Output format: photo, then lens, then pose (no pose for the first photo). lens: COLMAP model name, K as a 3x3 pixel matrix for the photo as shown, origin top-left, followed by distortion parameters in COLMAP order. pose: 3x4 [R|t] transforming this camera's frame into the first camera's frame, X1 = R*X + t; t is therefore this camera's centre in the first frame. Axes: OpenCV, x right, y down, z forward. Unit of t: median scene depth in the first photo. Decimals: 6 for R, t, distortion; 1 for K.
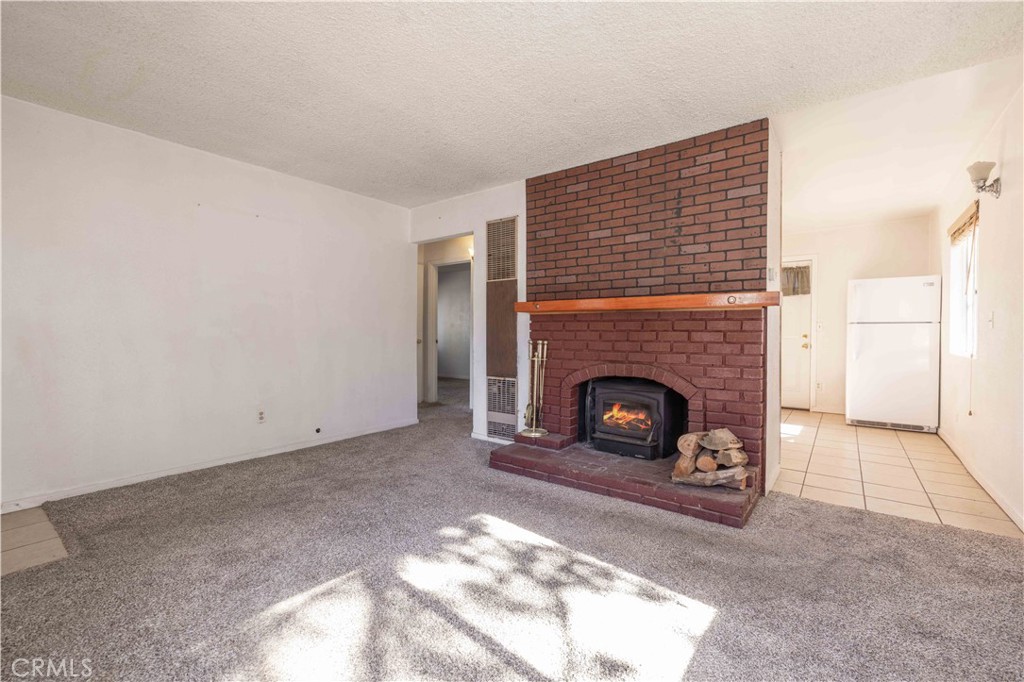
lens RADIAL K [[433.9, 0, 510.6], [0, 433.9, 334.6], [0, 0, 1]] dist [0.000385, -0.000115]
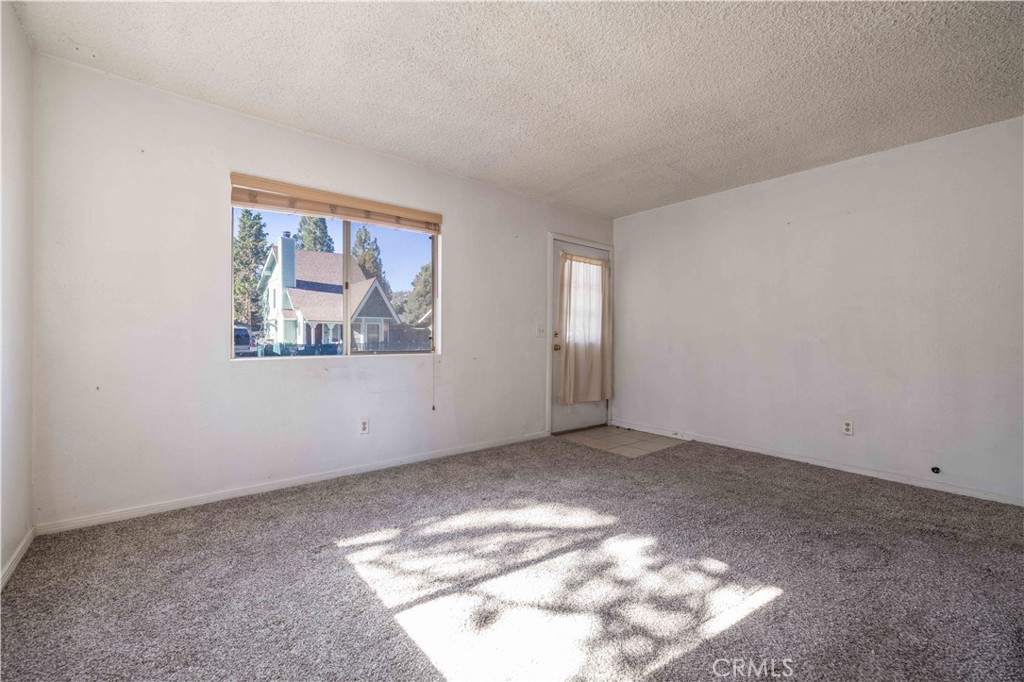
lens RADIAL K [[438.8, 0, 487.8], [0, 438.8, 336.2], [0, 0, 1]] dist [0.000448, -0.000033]
pose [[-0.261700, -0.002917, -0.965145, 0.591933], [-0.016336, 0.999866, 0.001407, 0.003607], [0.965011, 0.016135, -0.261713, 0.562370]]
